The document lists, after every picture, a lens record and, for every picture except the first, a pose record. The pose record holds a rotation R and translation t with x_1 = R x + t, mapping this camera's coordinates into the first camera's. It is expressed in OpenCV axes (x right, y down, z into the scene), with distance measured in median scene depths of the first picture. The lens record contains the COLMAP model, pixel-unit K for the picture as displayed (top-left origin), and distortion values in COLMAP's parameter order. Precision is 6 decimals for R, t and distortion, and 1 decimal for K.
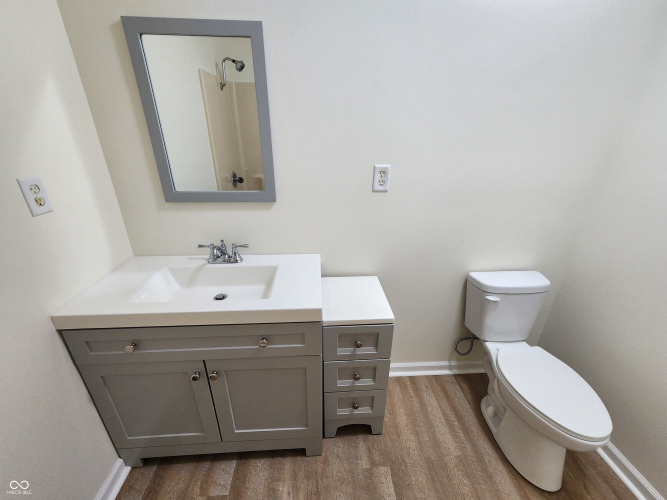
lens RADIAL K [[271.1, 0, 334.0], [0, 271.1, 246.1], [0, 0, 1]] dist [-0.003355, -0.000236]
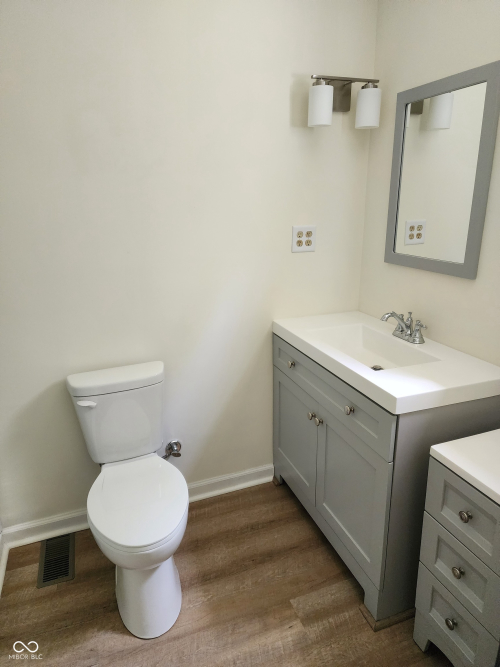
lens RADIAL K [[456.7, 0, 250.0], [0, 456.7, 333.5], [0, 0, 1]] dist [0.068415, -0.067814]
pose [[0.293899, 0.265173, -0.918317, 0.833625], [-0.356841, 0.921724, 0.151953, -0.000655], [0.886729, 0.283035, 0.365518, 0.022599]]
